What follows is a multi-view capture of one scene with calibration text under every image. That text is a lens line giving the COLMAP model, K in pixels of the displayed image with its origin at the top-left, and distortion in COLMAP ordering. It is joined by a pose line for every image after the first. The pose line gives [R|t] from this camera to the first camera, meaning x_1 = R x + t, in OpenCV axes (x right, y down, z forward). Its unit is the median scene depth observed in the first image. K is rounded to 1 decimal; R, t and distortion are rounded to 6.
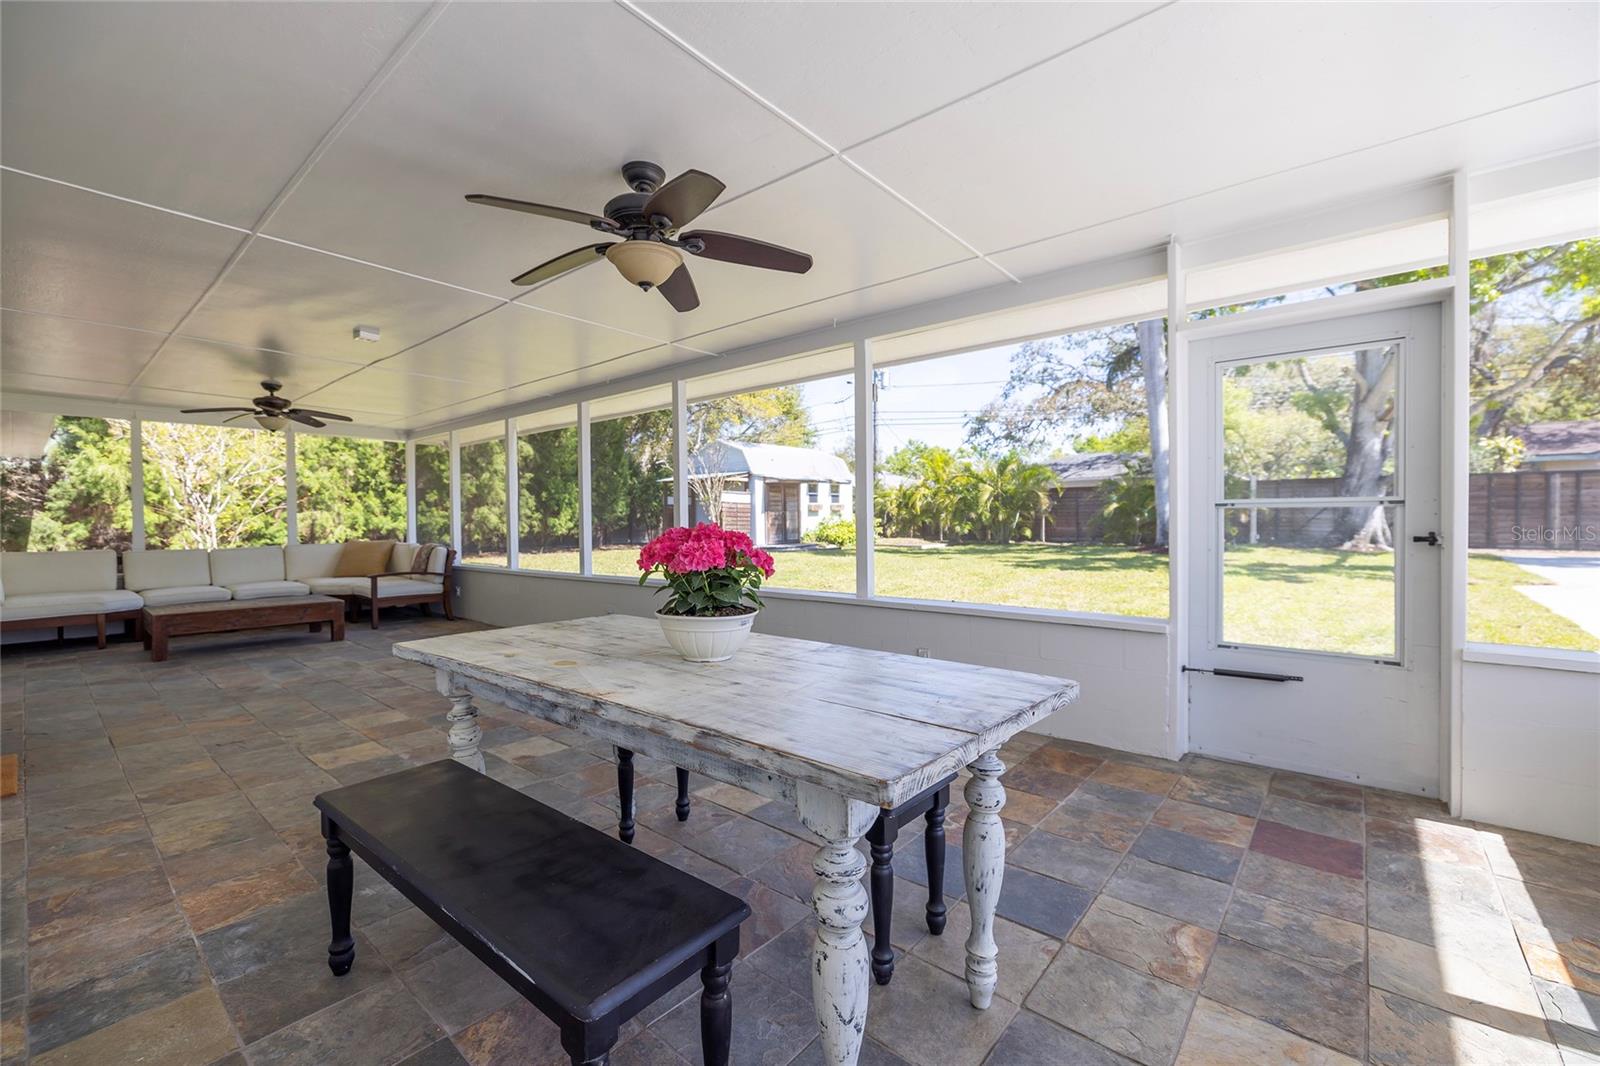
lens RADIAL K [[670.8, 0, 795.2], [0, 670.8, 528.5], [0, 0, 1]] dist [-0.001872, 0.000467]
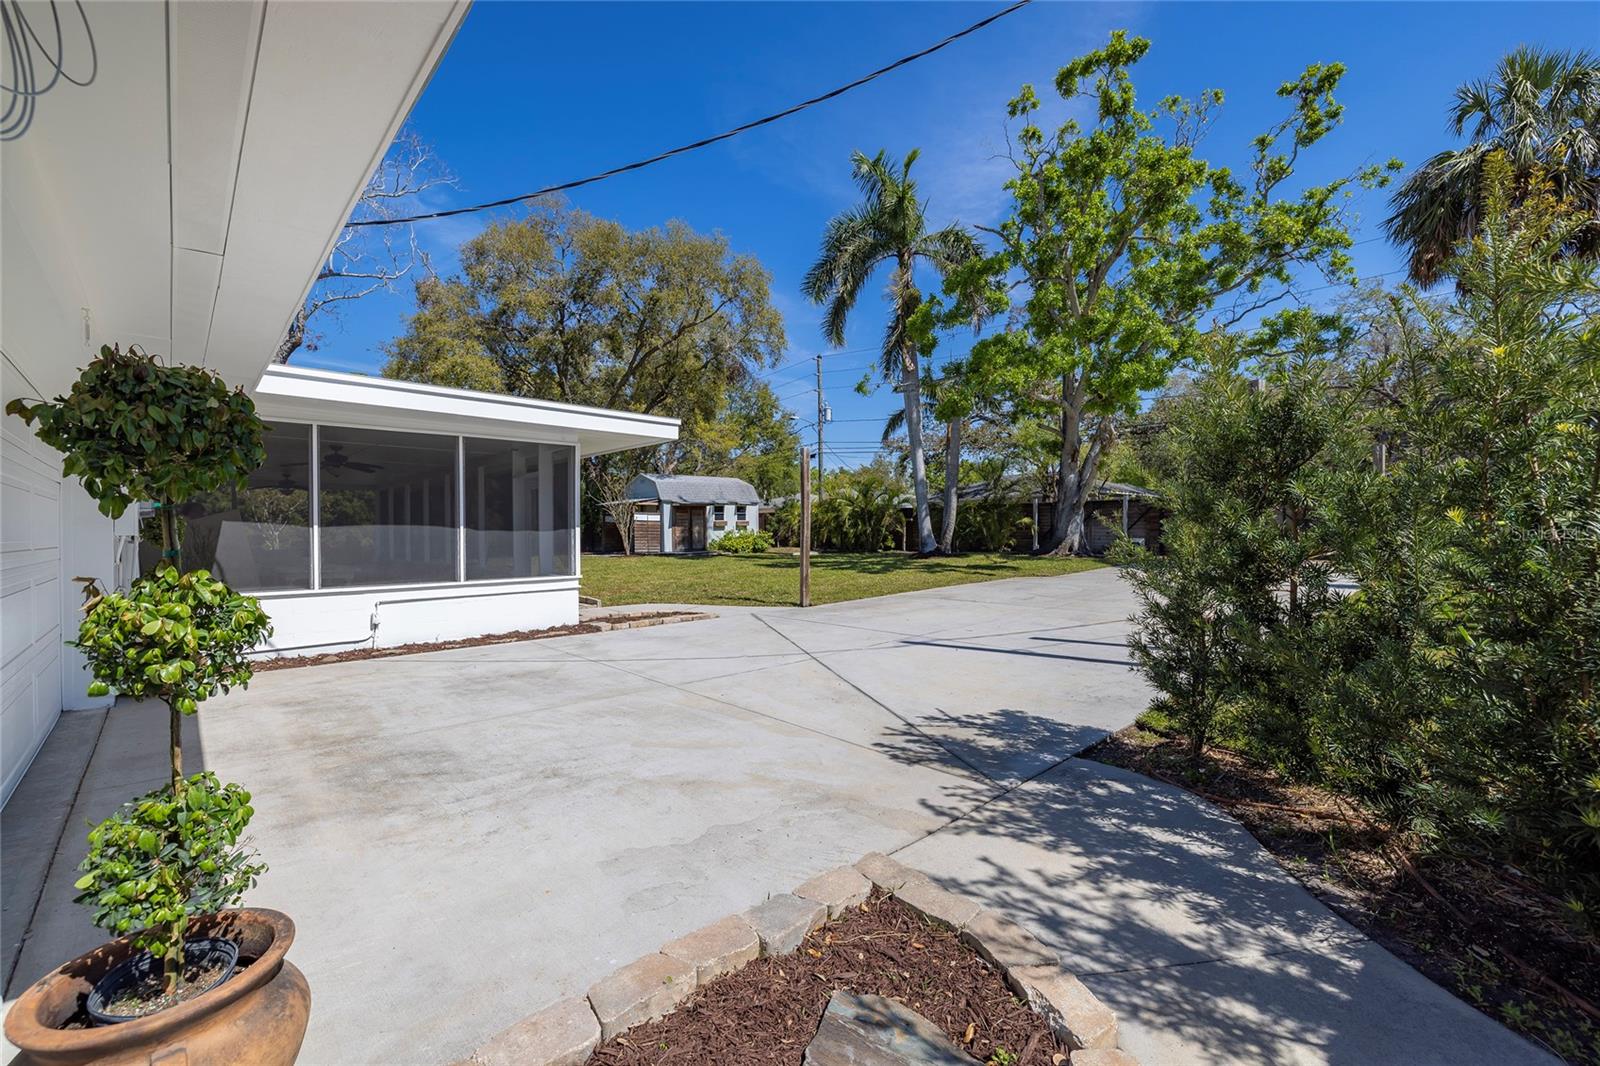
lens RADIAL K [[670.8, 0, 797.9], [0, 670.8, 534.0], [0, 0, 1]] dist [-0.001872, 0.000467]
pose [[0.994116, 0.001222, -0.108312, 0.357823], [-0.002130, 0.999964, -0.008267, -0.000912], [0.108298, 0.008449, 0.994083, -0.317706]]
